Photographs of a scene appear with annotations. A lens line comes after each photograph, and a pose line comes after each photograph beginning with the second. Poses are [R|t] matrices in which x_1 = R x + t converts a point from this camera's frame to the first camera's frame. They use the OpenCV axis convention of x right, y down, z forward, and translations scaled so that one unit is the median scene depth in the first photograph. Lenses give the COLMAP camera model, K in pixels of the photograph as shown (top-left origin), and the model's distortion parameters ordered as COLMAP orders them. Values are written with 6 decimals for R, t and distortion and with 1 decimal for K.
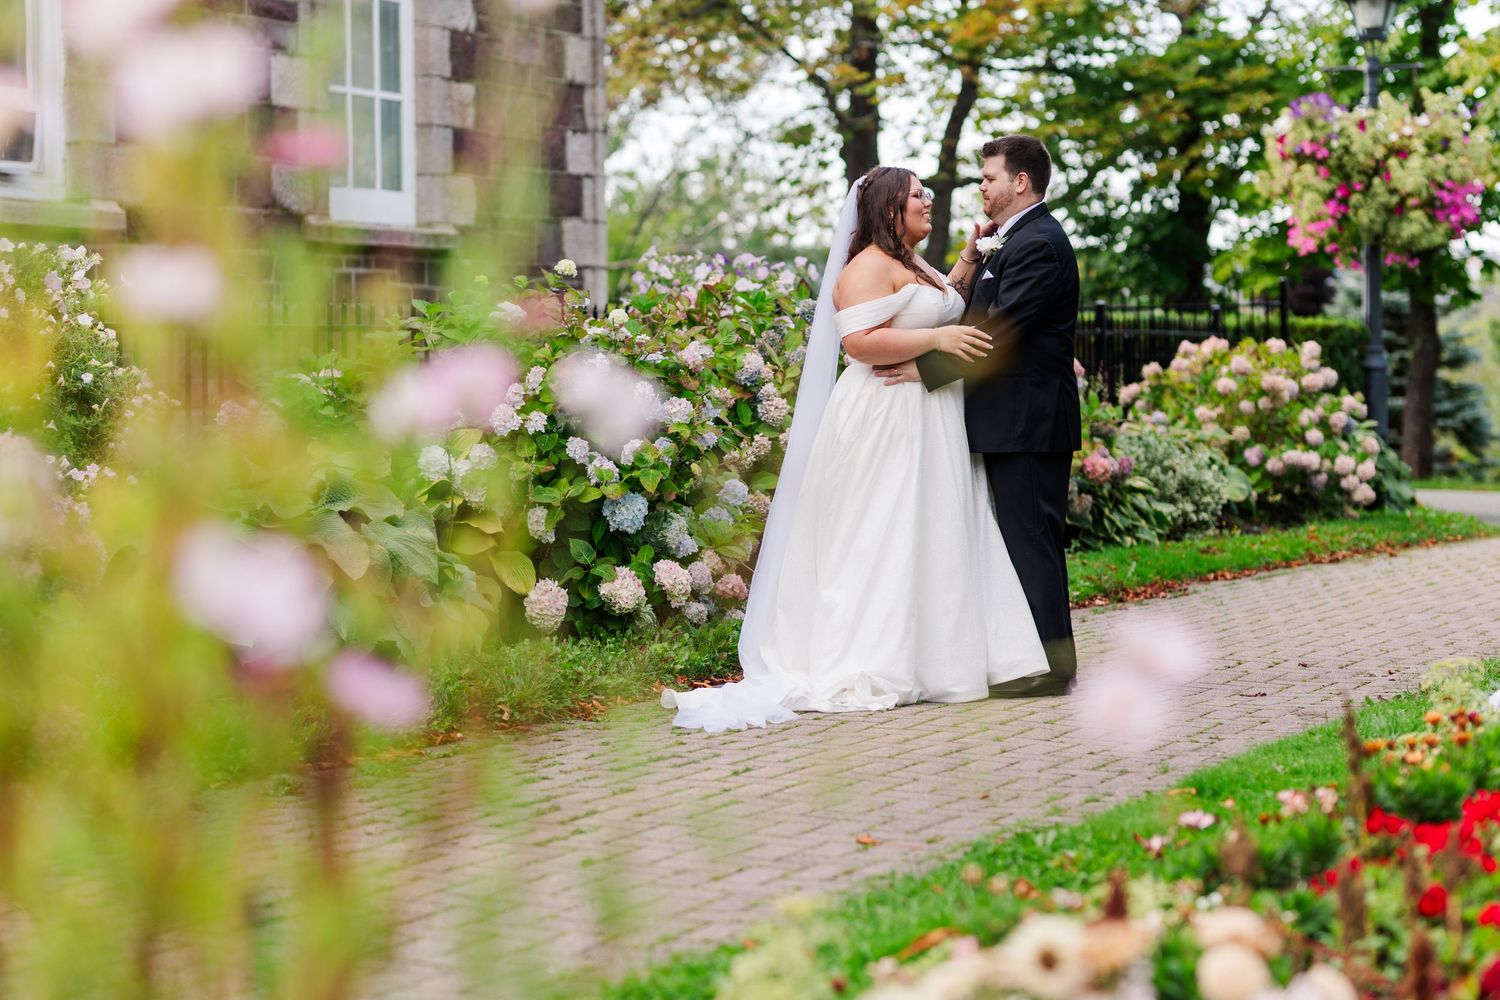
lens RADIAL K [[3579.5, 0, 750.0], [0, 3579.5, 500.0], [0, 0, 1]] dist [-0.017538, -0.400430]
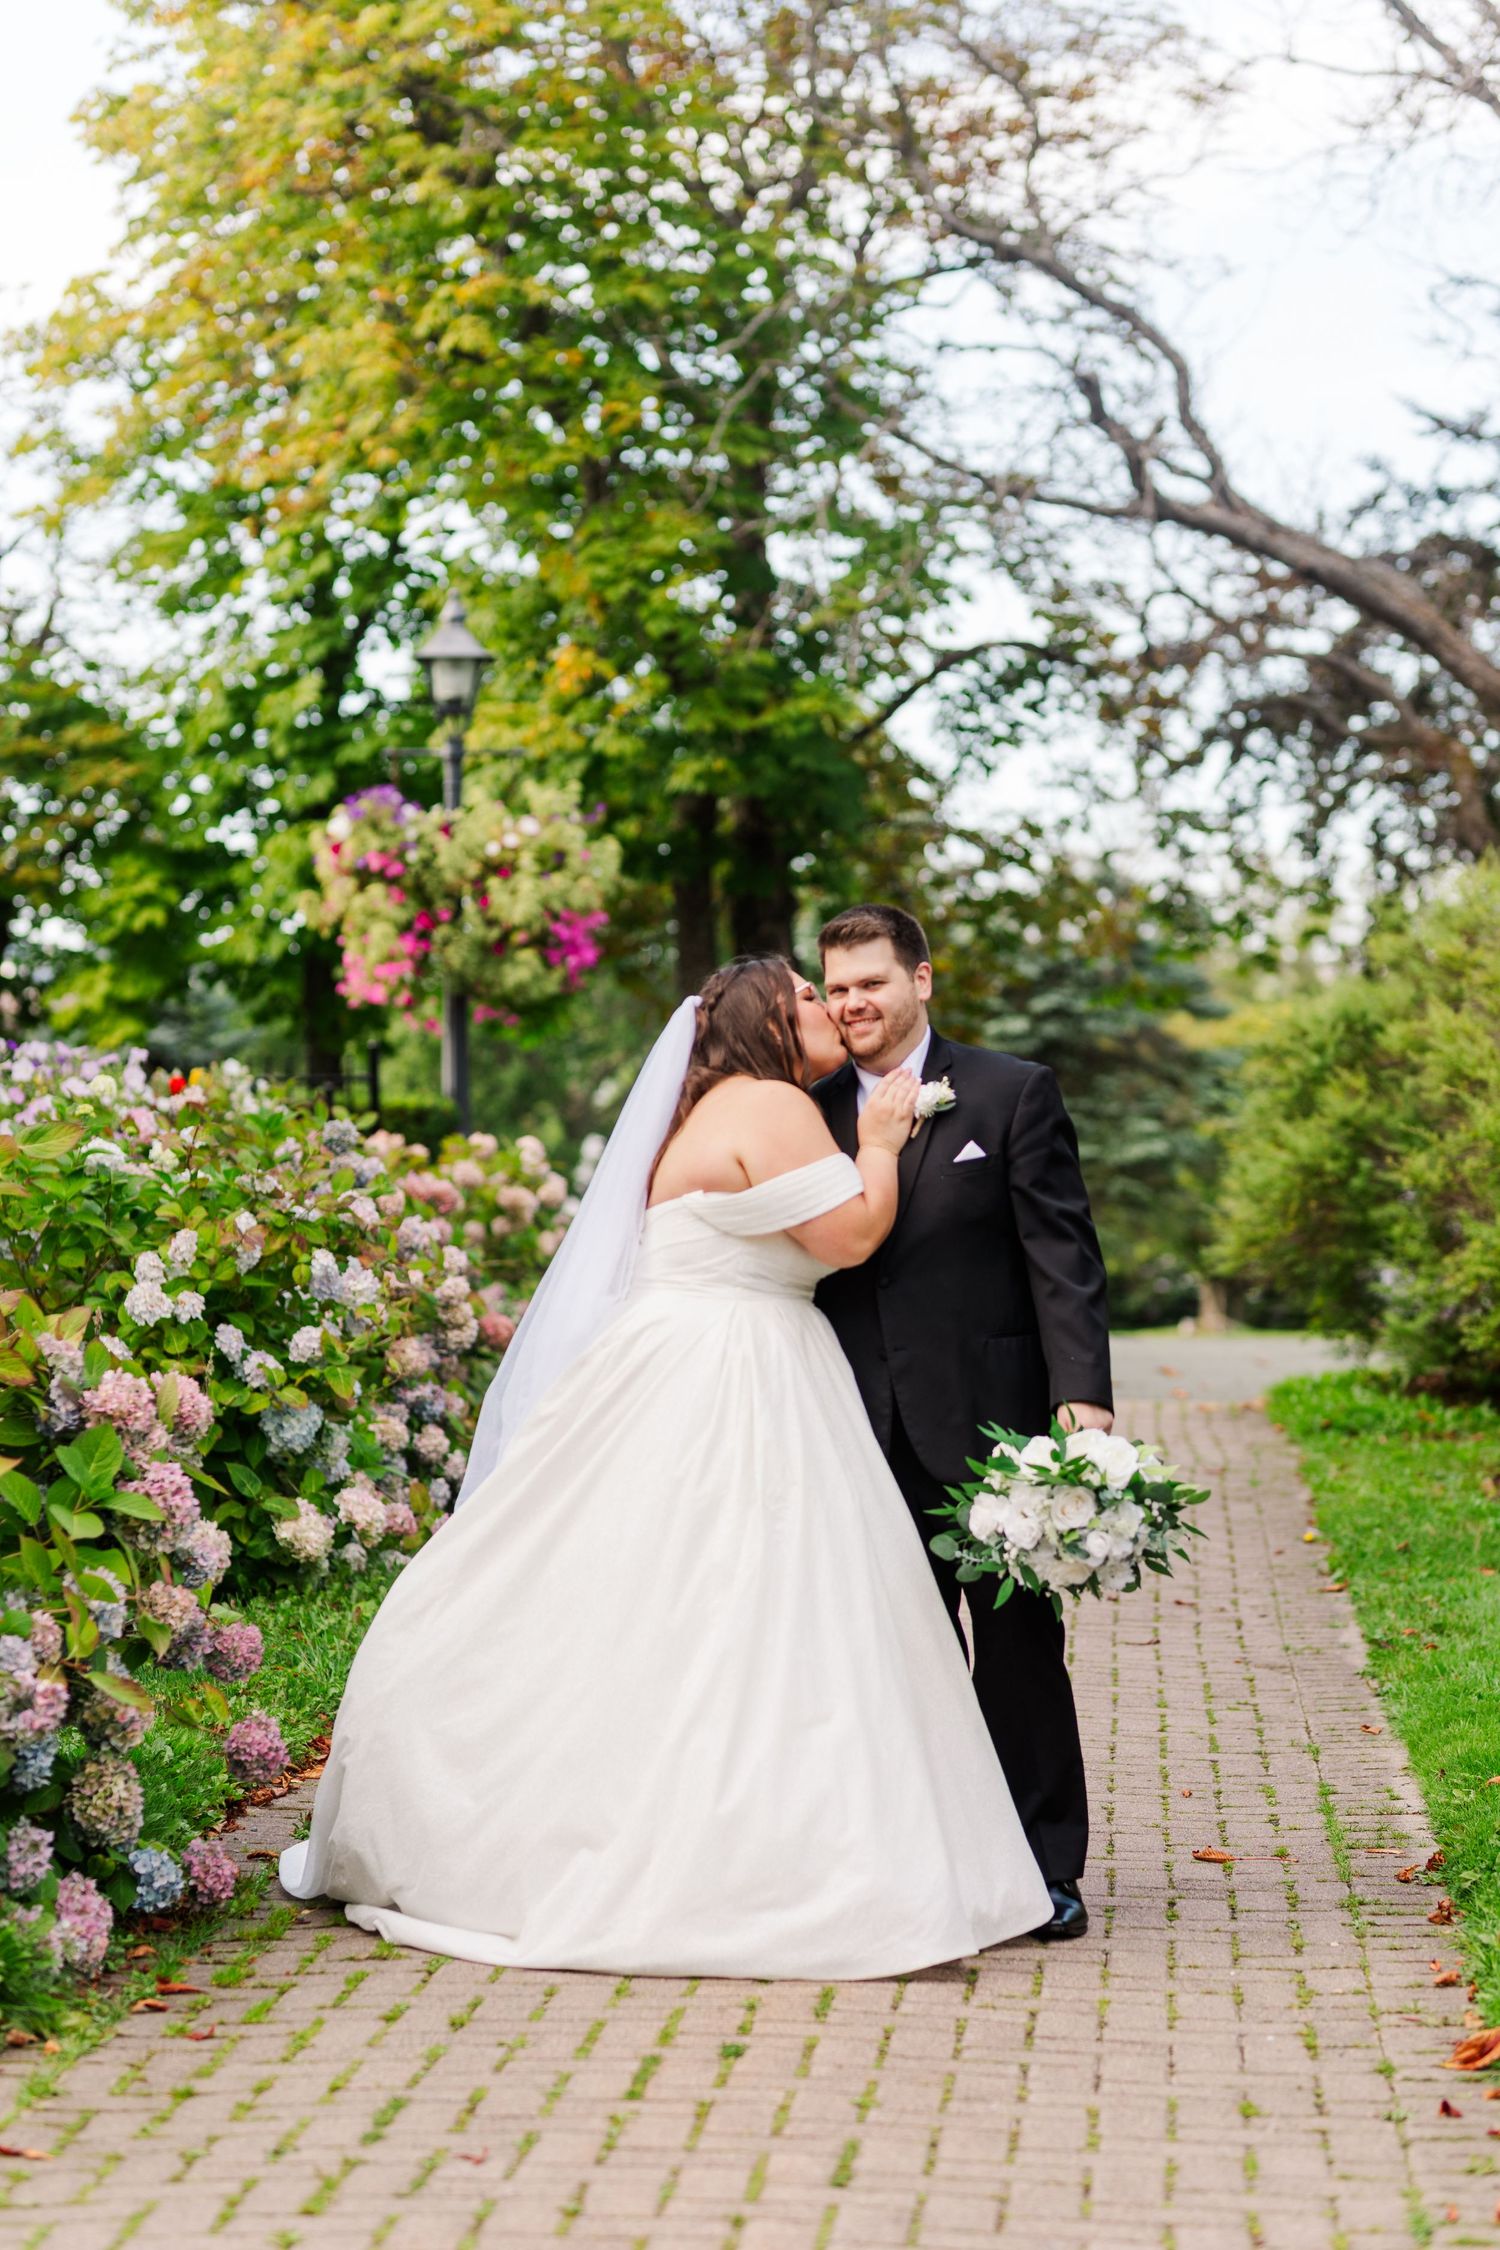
lens RADIAL K [[5236.1, 0, 750.0], [0, 5236.1, 1125.0], [0, 0, 1]] dist [-0.011364, 0.338499]
pose [[0.938714, -0.001113, 0.344695, -0.140155], [0.012749, 0.999423, -0.031492, -0.010282], [-0.344461, 0.033956, 0.938186, -0.024527]]
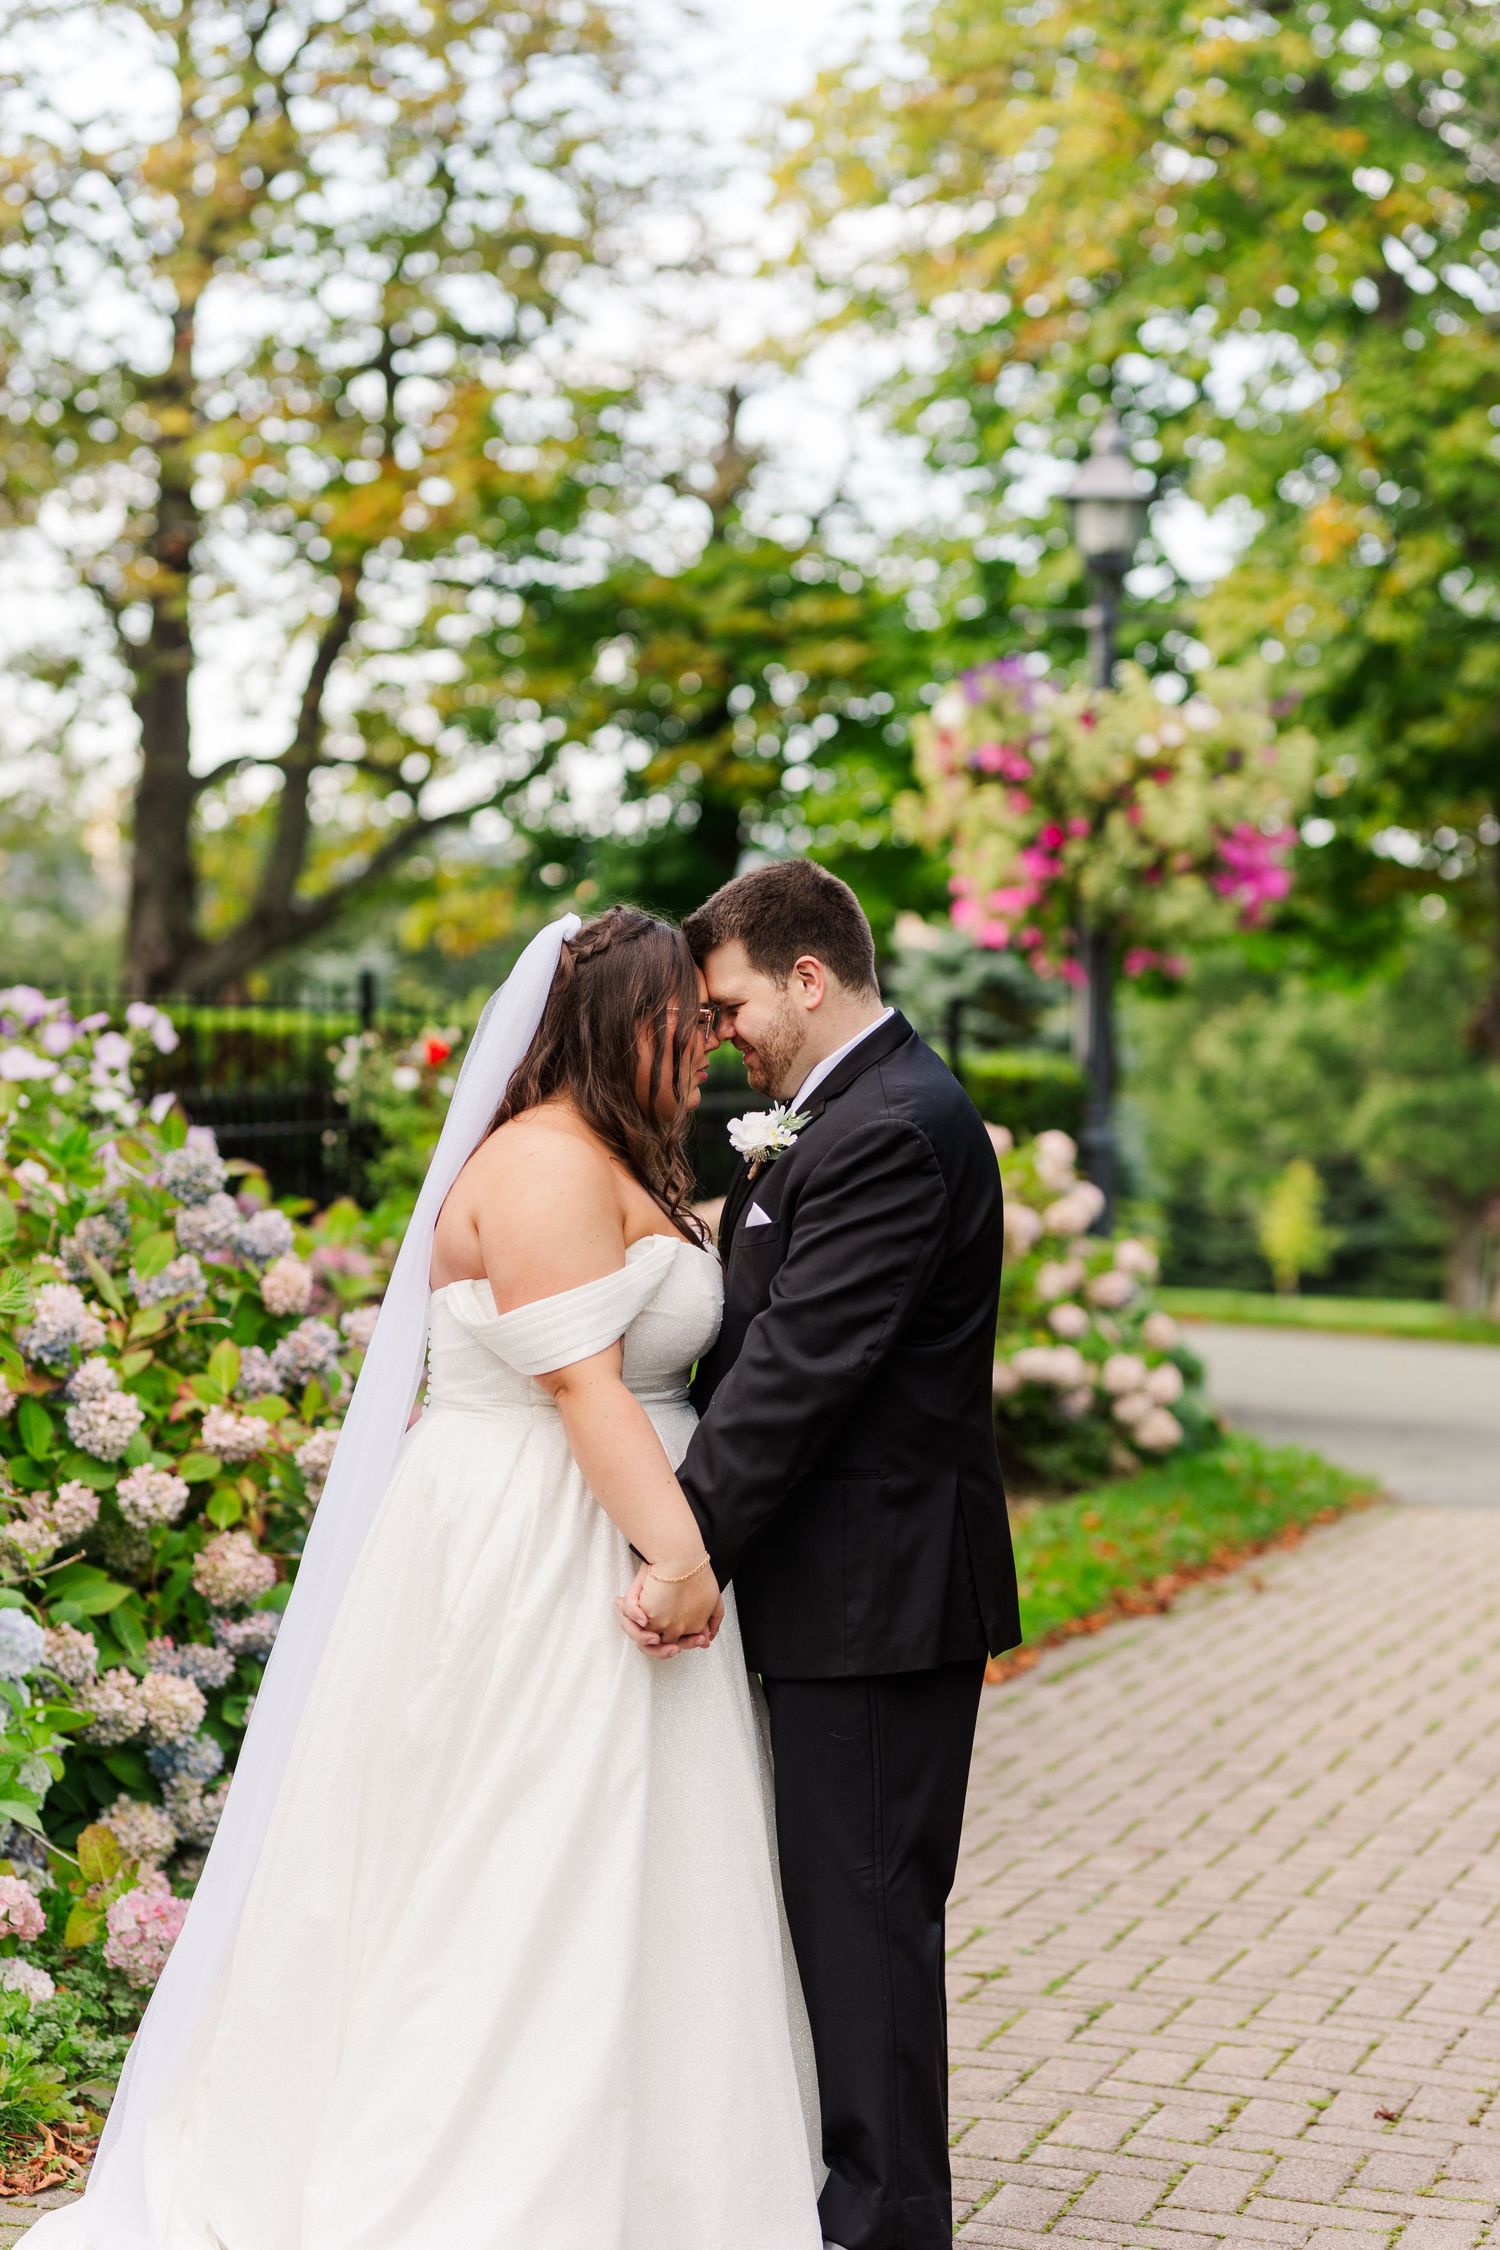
lens RADIAL K [[5236.1, 0, 750.0], [0, 5236.1, 1125.0], [0, 0, 1]] dist [-0.011364, 0.338499]
pose [[0.987861, 0.029112, 0.152586, -0.006998], [-0.027169, 0.999521, -0.014803, -0.027243], [-0.152944, 0.010478, 0.988179, 0.190229]]
